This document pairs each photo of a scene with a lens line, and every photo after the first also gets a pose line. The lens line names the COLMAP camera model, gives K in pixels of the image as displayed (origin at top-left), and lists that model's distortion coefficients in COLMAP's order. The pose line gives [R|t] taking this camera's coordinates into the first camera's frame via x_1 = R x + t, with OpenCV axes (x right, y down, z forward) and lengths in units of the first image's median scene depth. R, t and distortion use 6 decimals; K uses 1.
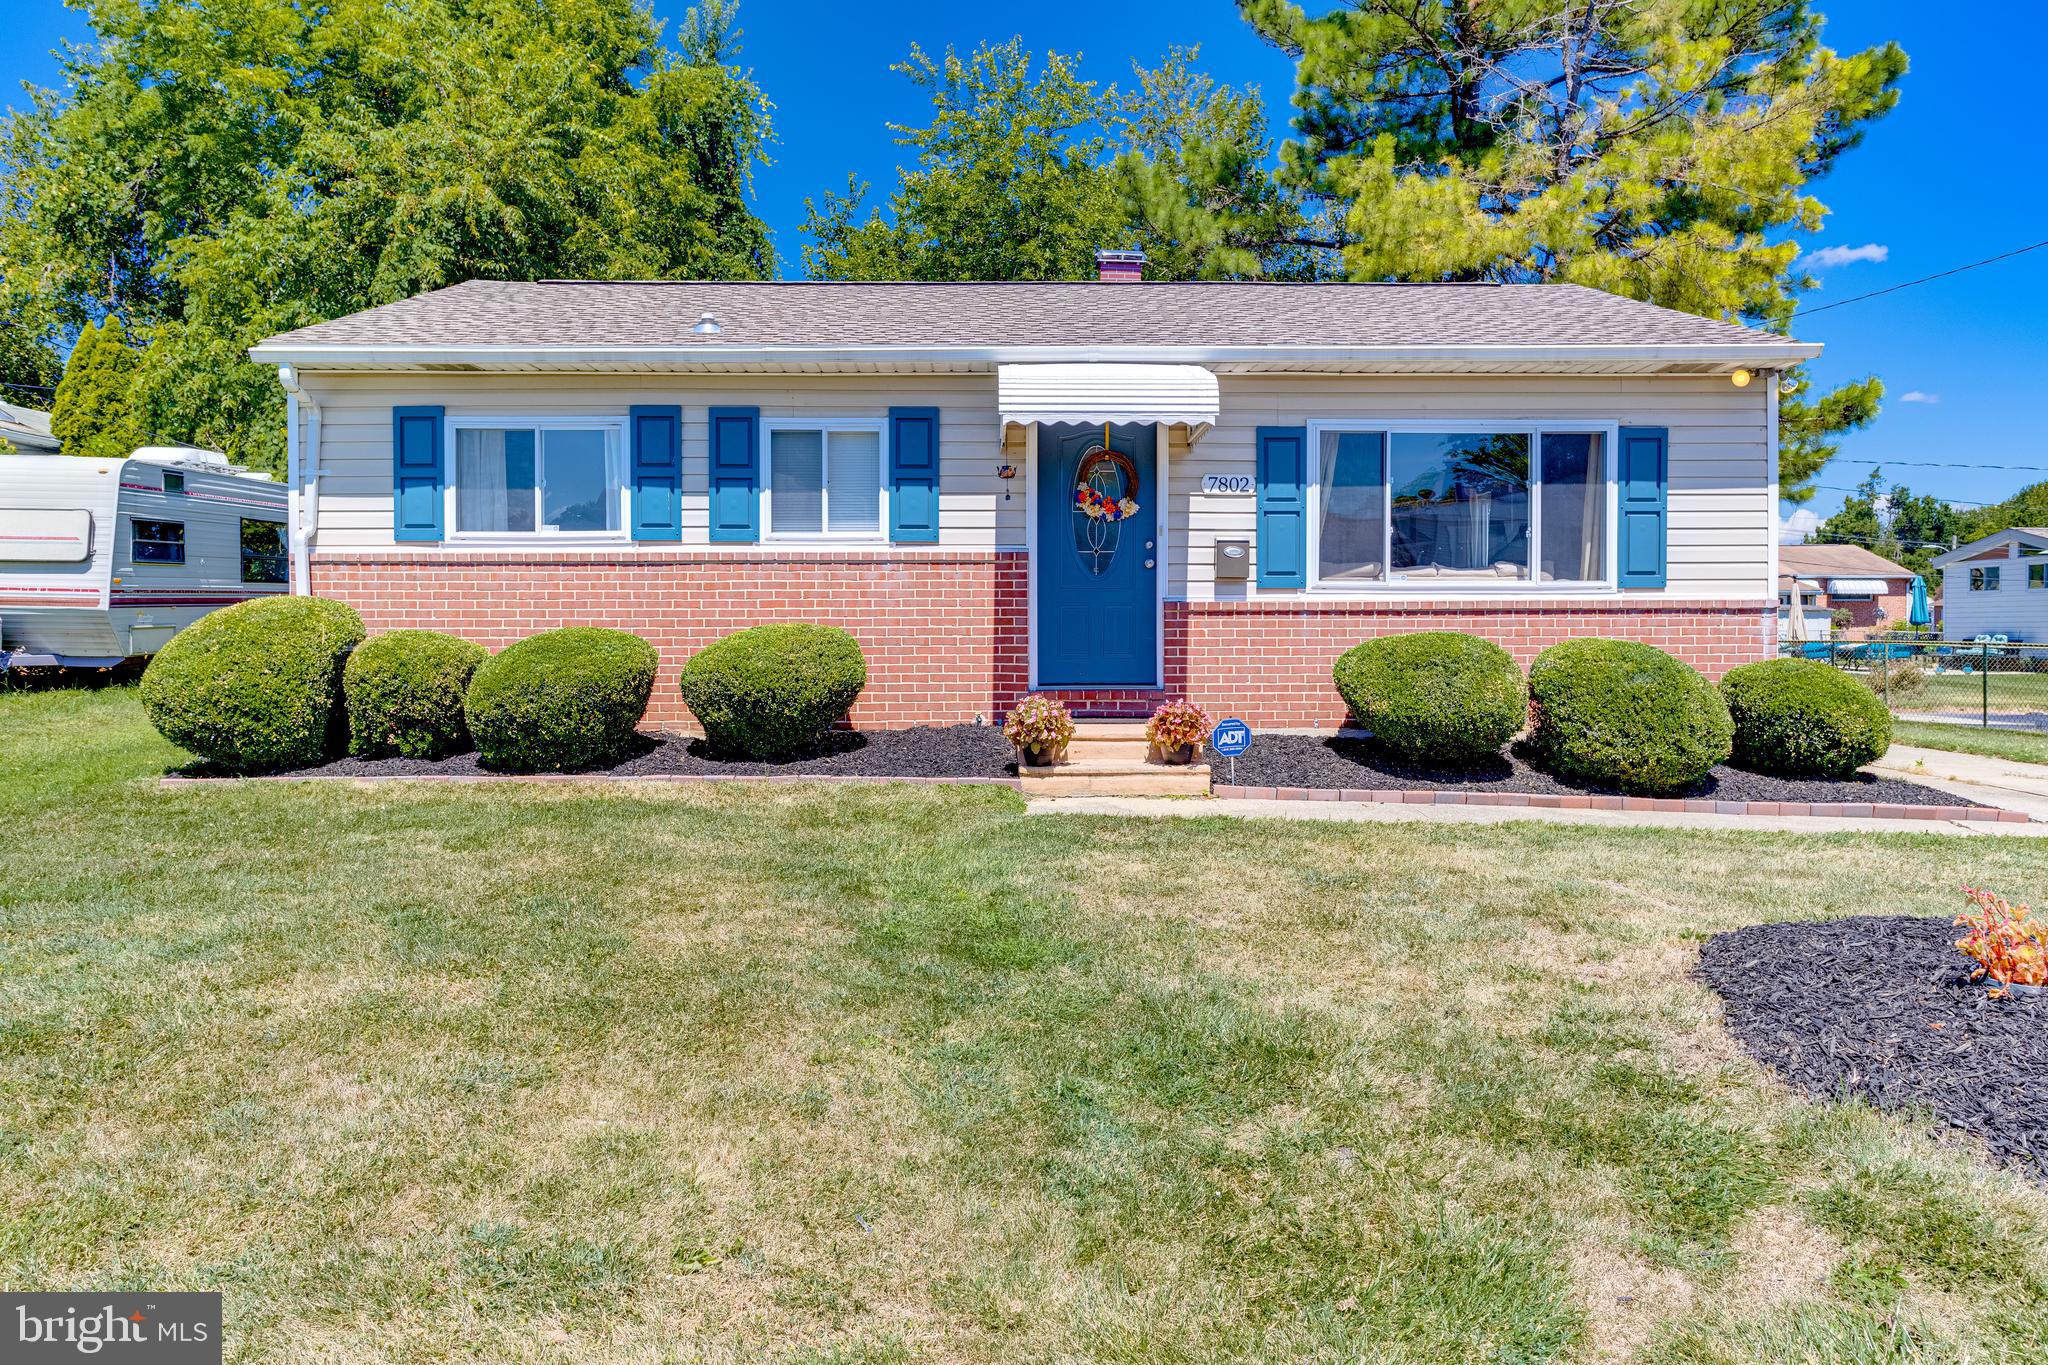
lens RADIAL K [[1429.0, 0, 1018.1], [0, 1429.0, 639.7], [0, 0, 1]] dist [-0.008145, 0.000536]
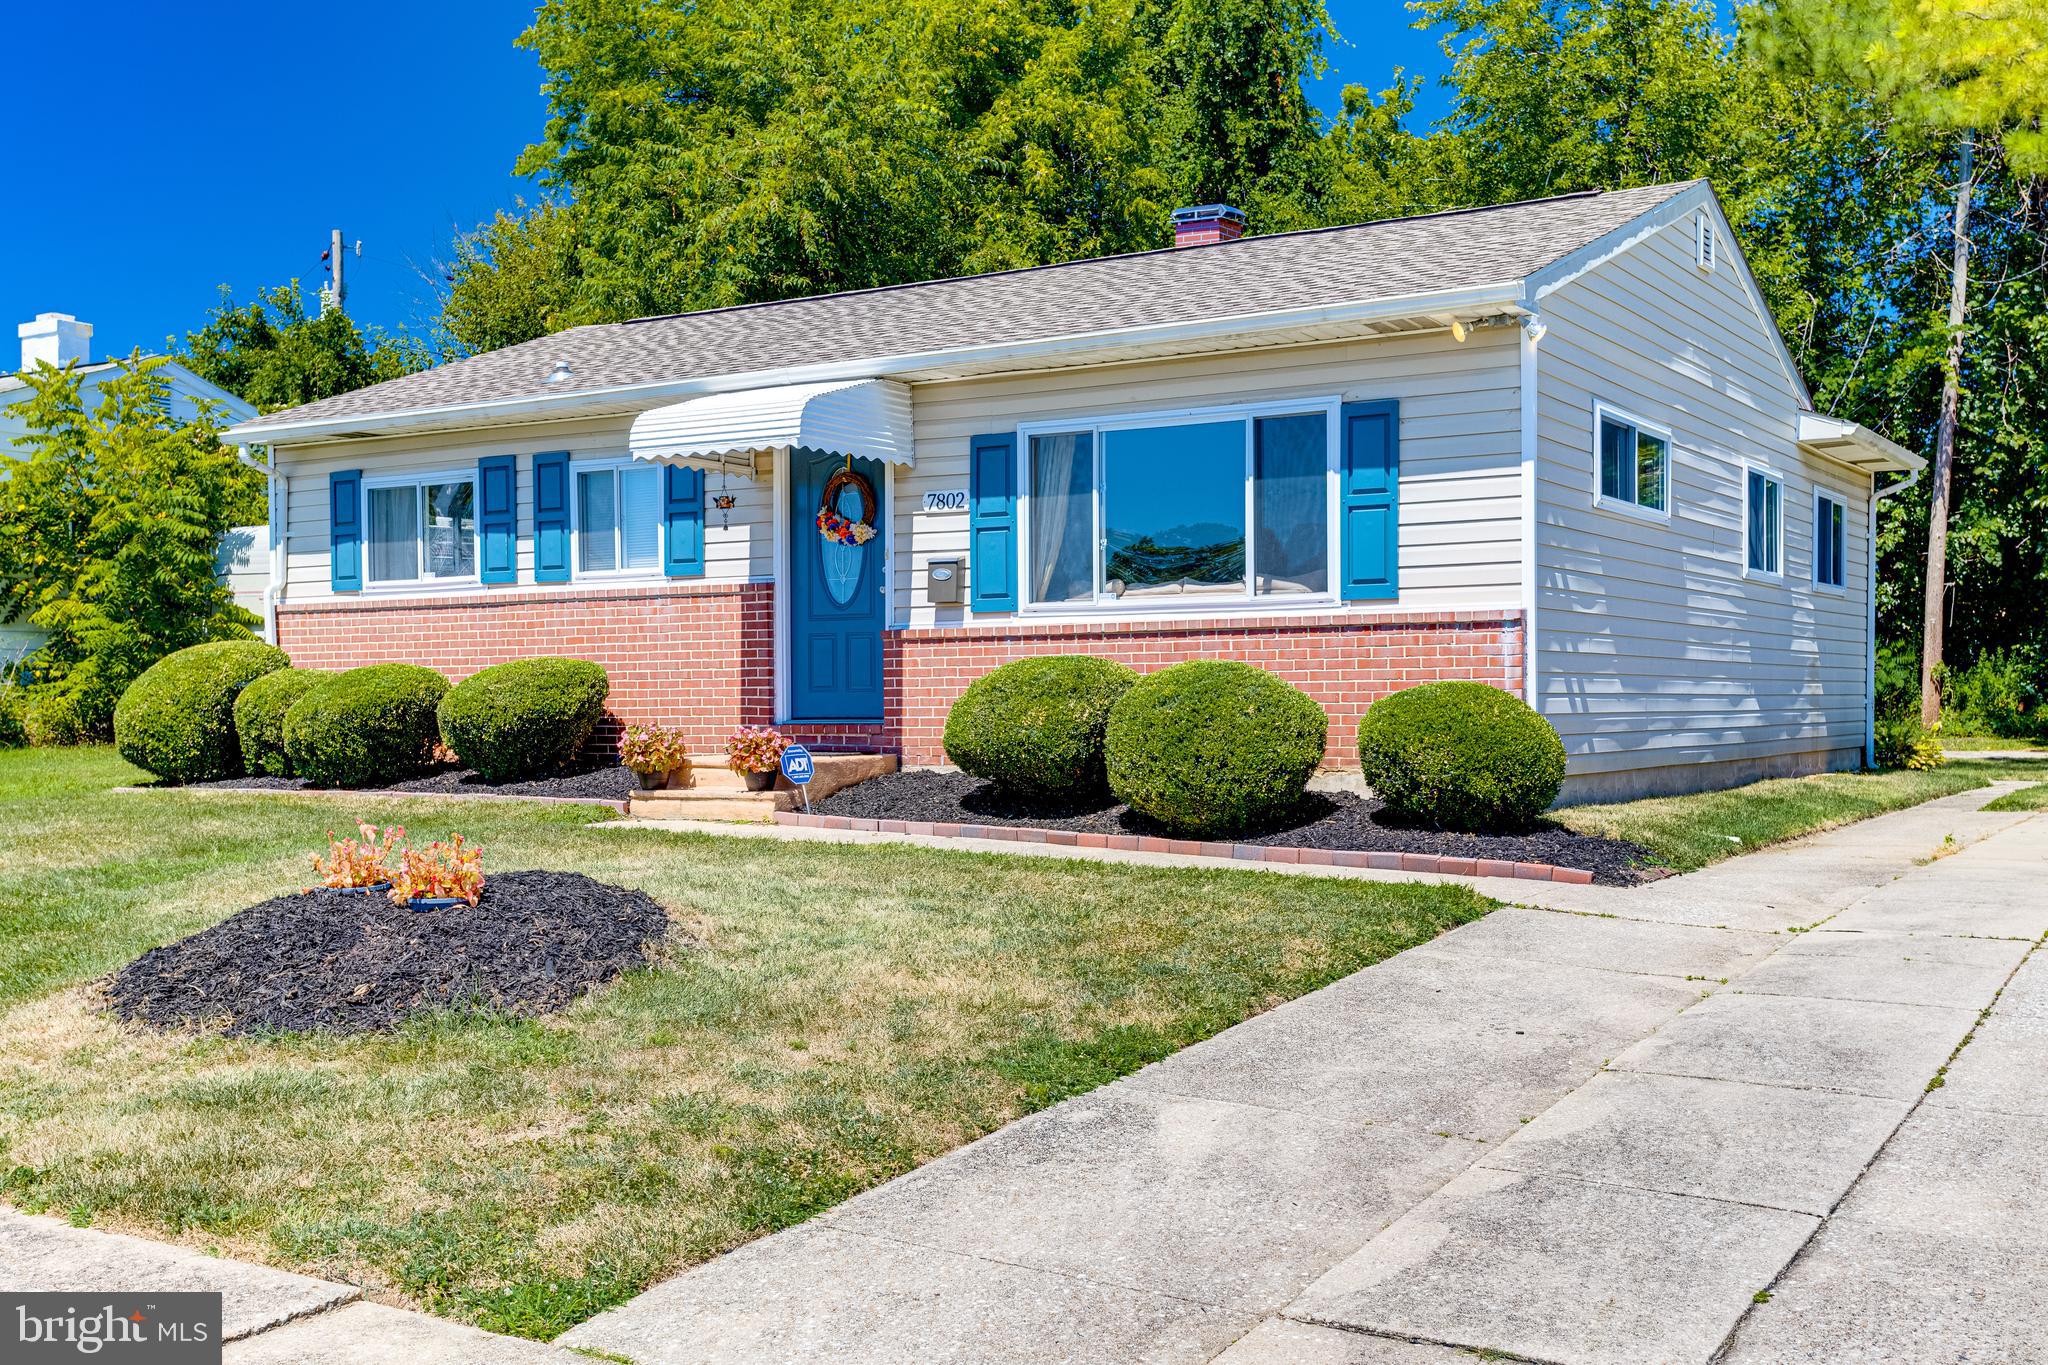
lens RADIAL K [[2127.6, 0, 1023.5], [0, 2127.6, 777.5], [0, 0, 1]] dist [0.010252, -0.003161]
pose [[0.844432, 0.014264, -0.535472, 0.932803], [0.000754, 0.999613, 0.027818, 0.031794], [0.535662, -0.023894, 0.844094, -0.137914]]
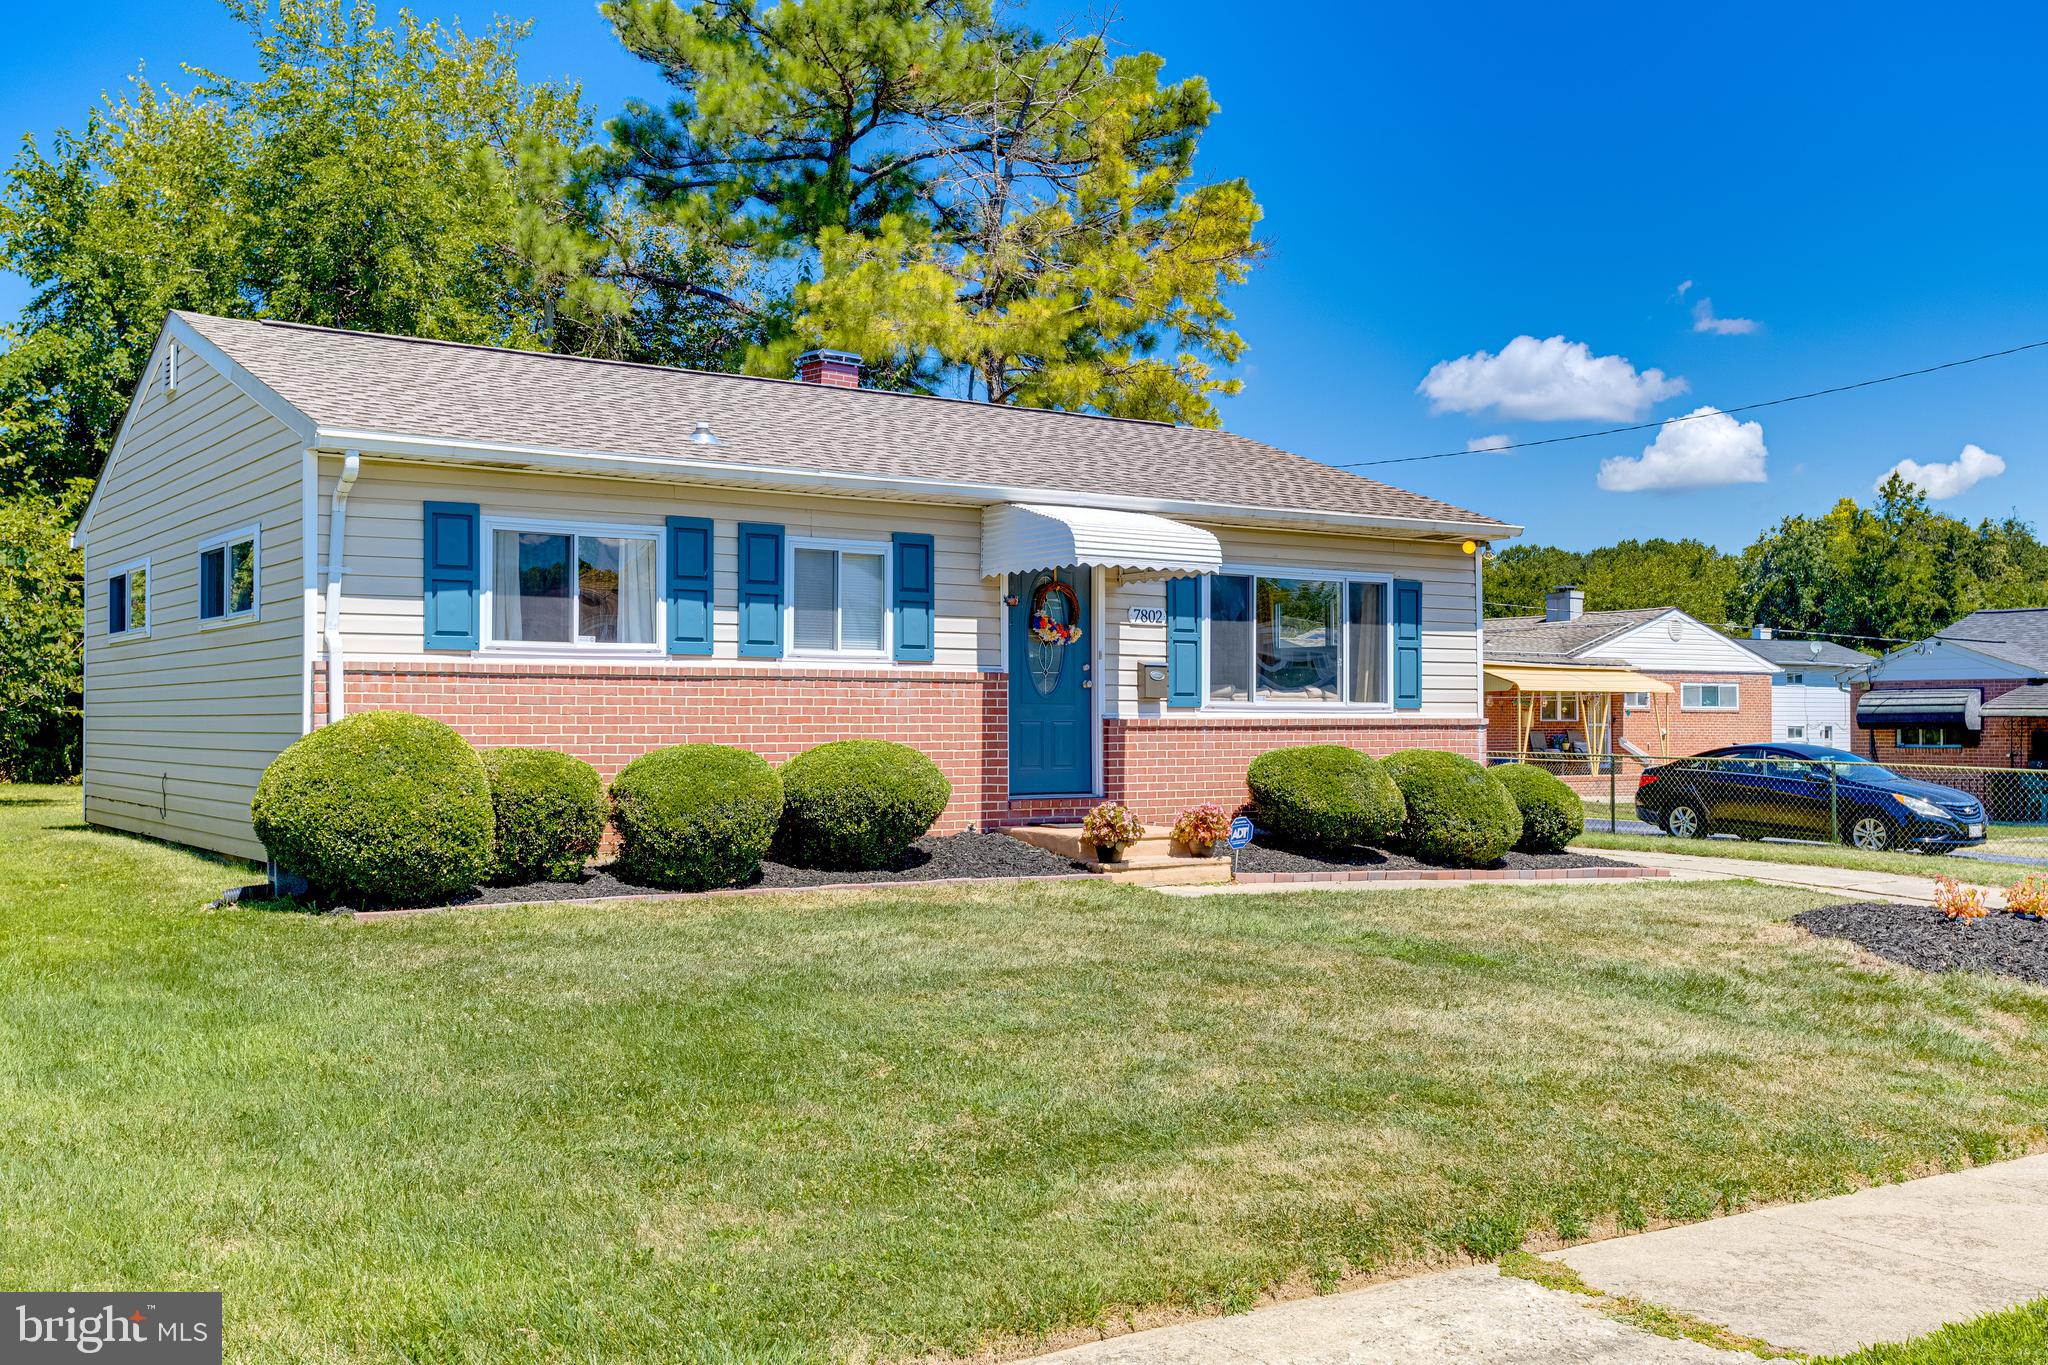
lens RADIAL K [[1964.7, 0, 1024.0], [0, 1964.7, 682.5], [0, 0, 1]] dist [0.029841, -0.024128]
pose [[0.828750, 0.013332, 0.559461, -0.817587], [0.005471, 0.999475, -0.031922, -0.005984], [-0.559593, 0.029517, 0.828242, -0.245858]]
